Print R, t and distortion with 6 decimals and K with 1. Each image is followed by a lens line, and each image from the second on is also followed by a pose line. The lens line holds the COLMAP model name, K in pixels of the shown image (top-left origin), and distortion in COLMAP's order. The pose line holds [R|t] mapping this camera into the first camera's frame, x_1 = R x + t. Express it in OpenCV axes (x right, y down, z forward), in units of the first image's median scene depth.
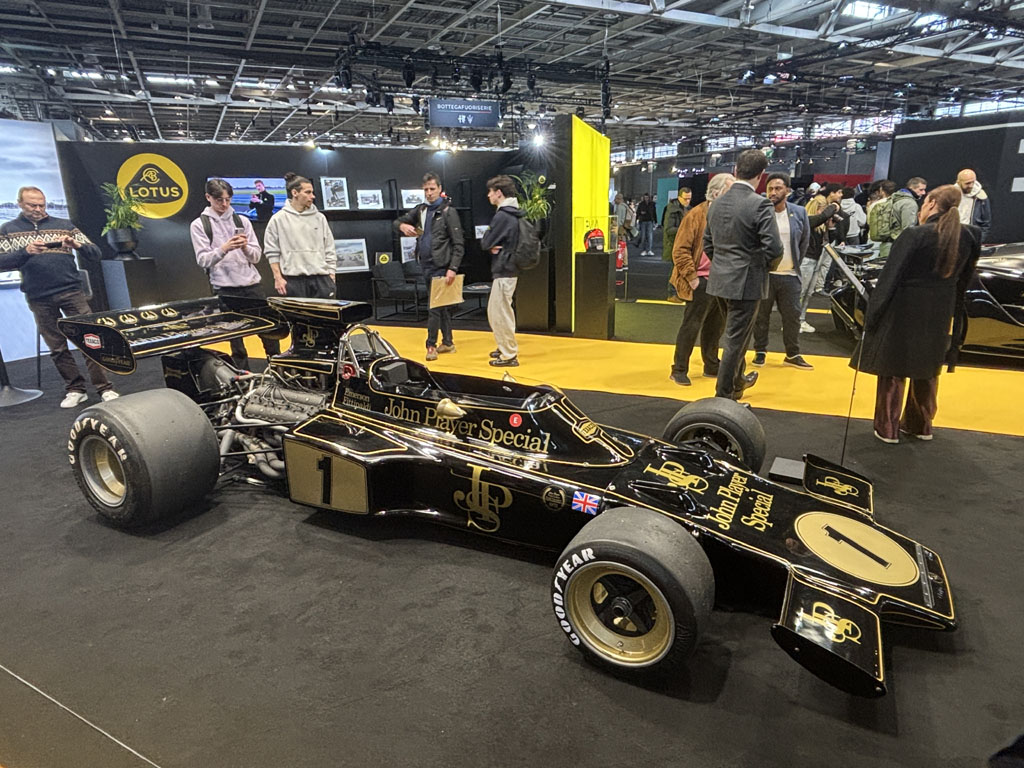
lens RADIAL K [[632.9, 0, 512.0], [0, 632.9, 384.0], [0, 0, 1]] dist [-0.006379, 0.002054]
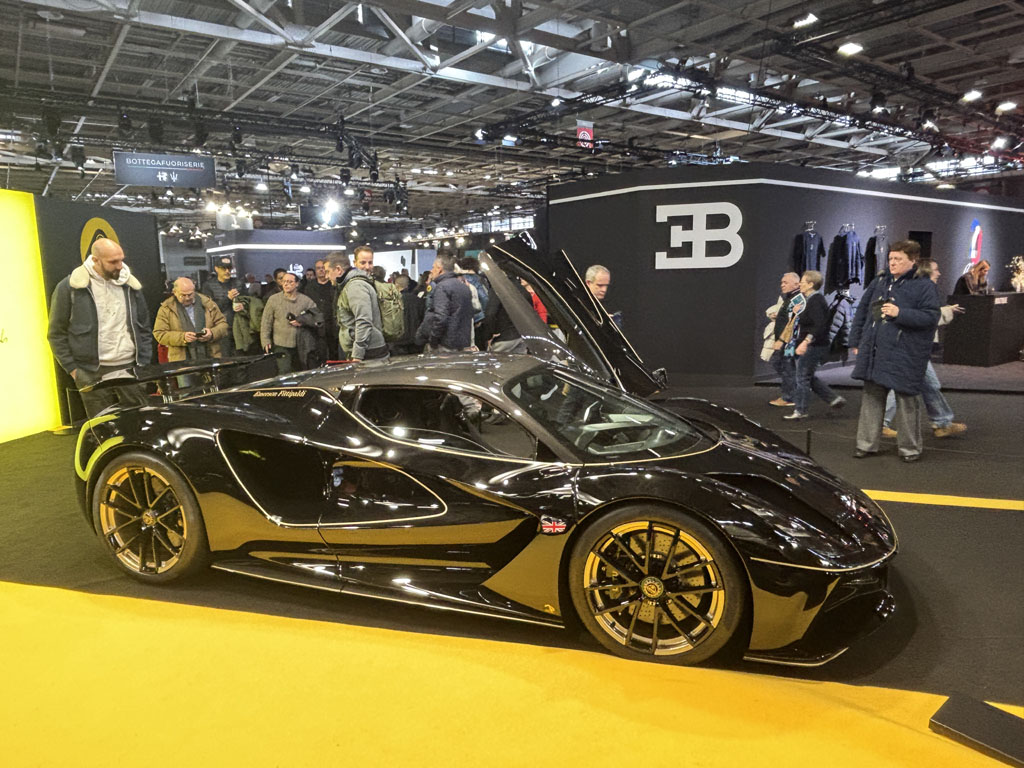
lens RADIAL K [[682.7, 0, 512.0], [0, 682.7, 384.0], [0, 0, 1]] dist [0.000590, -0.000719]
pose [[0.988311, -0.019890, 0.151147, 0.142217], [0.037956, 0.992336, -0.117599, -0.022676], [-0.147650, 0.121961, 0.981491, 0.068493]]
